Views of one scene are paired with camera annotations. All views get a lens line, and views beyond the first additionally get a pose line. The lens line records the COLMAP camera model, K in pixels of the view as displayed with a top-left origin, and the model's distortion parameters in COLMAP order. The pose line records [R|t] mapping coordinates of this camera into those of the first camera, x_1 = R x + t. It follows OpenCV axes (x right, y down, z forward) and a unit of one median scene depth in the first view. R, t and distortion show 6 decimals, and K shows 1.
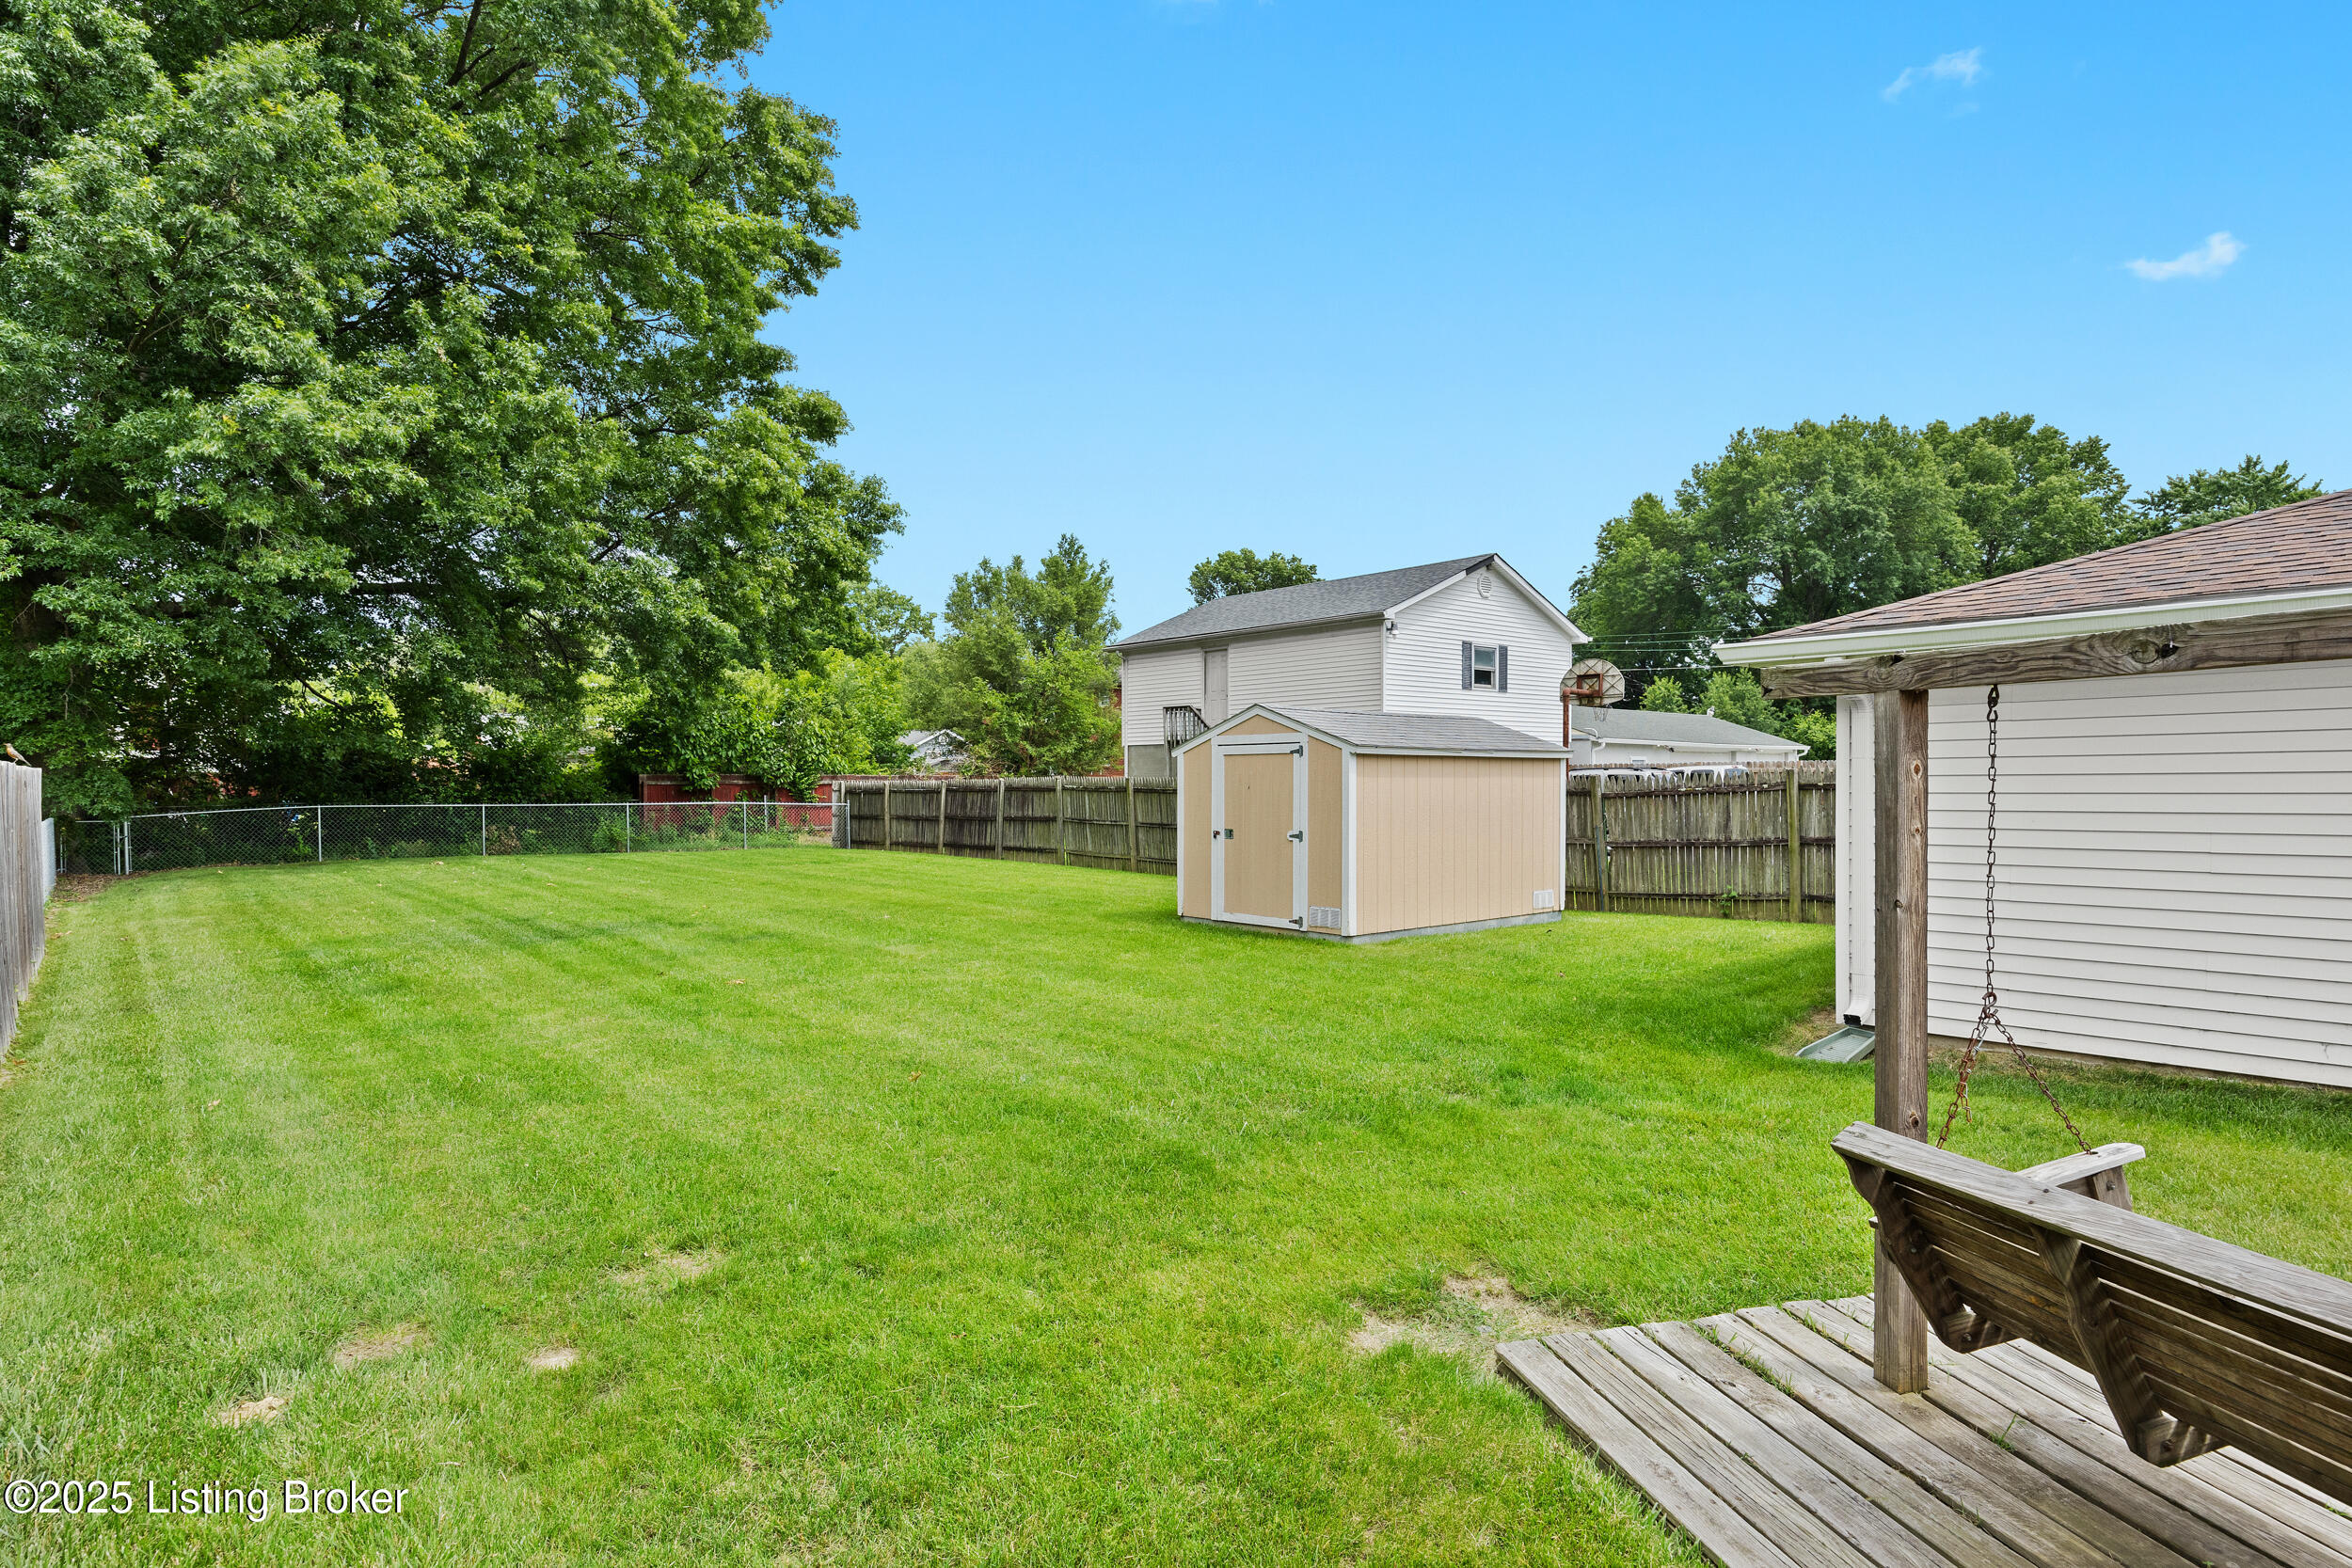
lens RADIAL K [[1208.5, 0, 1176.5], [0, 1208.5, 826.6], [0, 0, 1]] dist [0.006226, 0.000561]
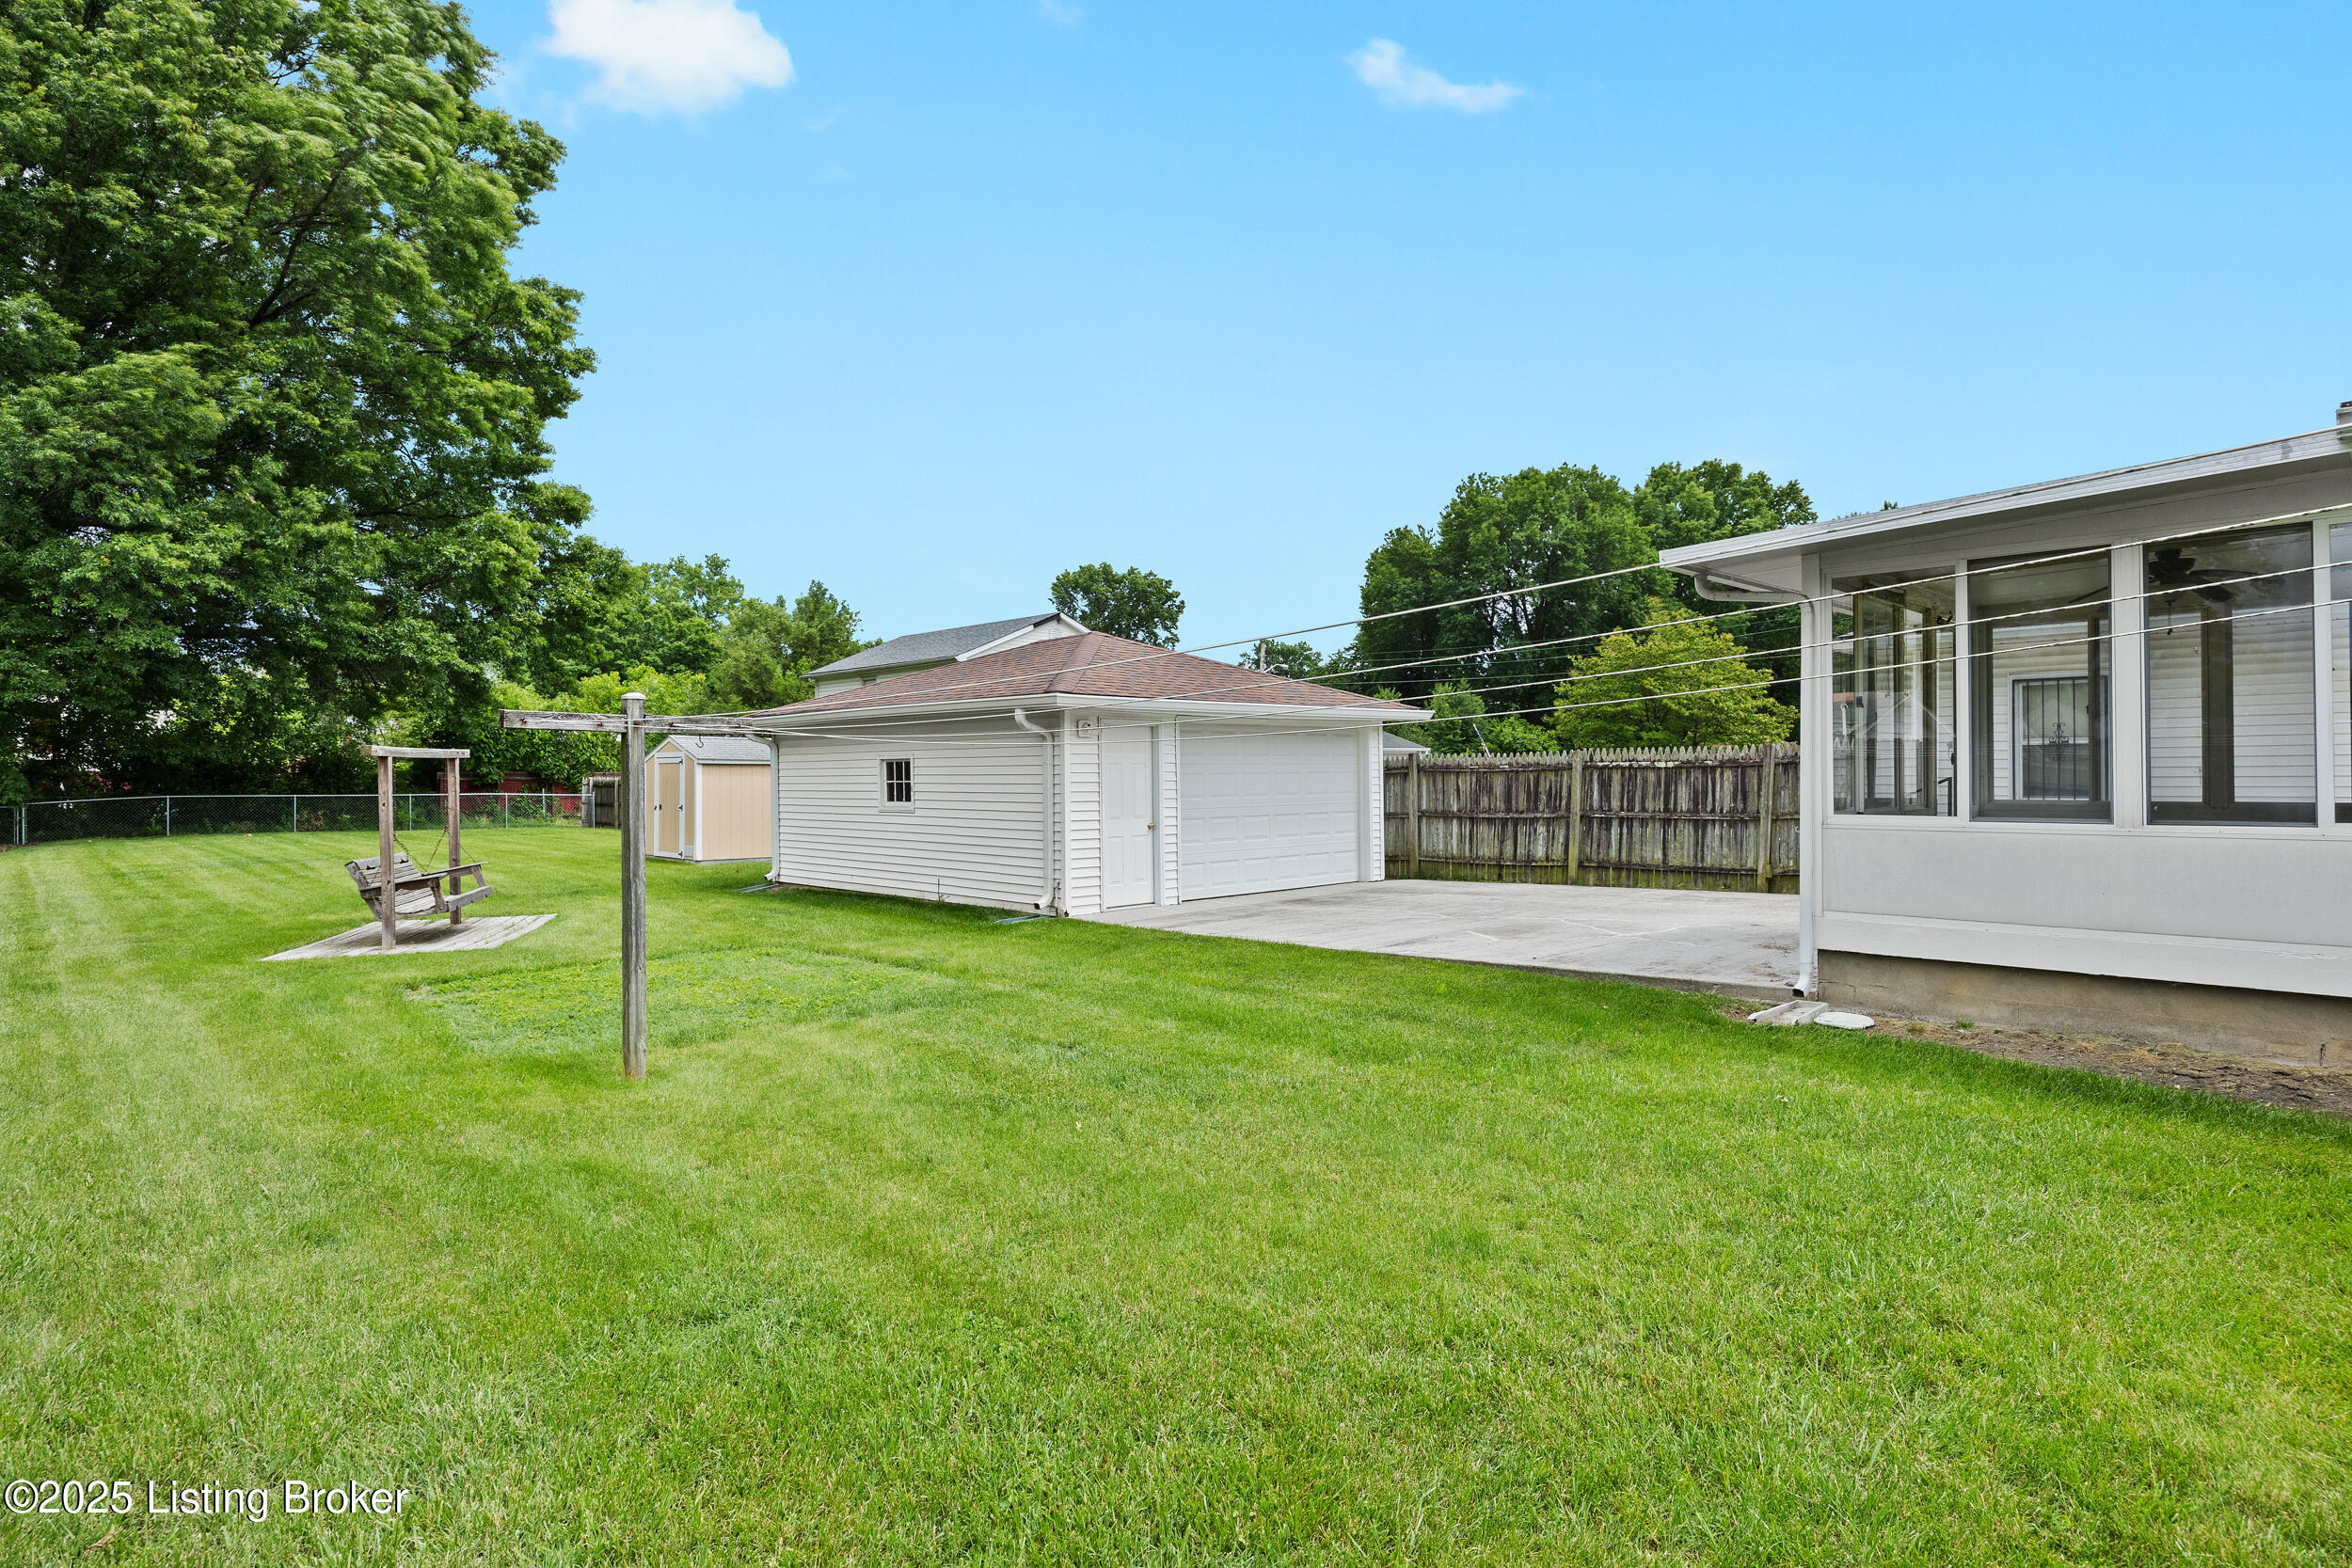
lens RADIAL K [[1195.3, 0, 1176.0], [0, 1195.3, 784.0], [0, 0, 1]] dist [-0.014652, 0.001805]
pose [[0.997886, -0.003062, 0.064913, 0.310918], [0.005110, 0.999494, -0.031396, 0.015664], [-0.064784, 0.031661, 0.997397, -0.375119]]
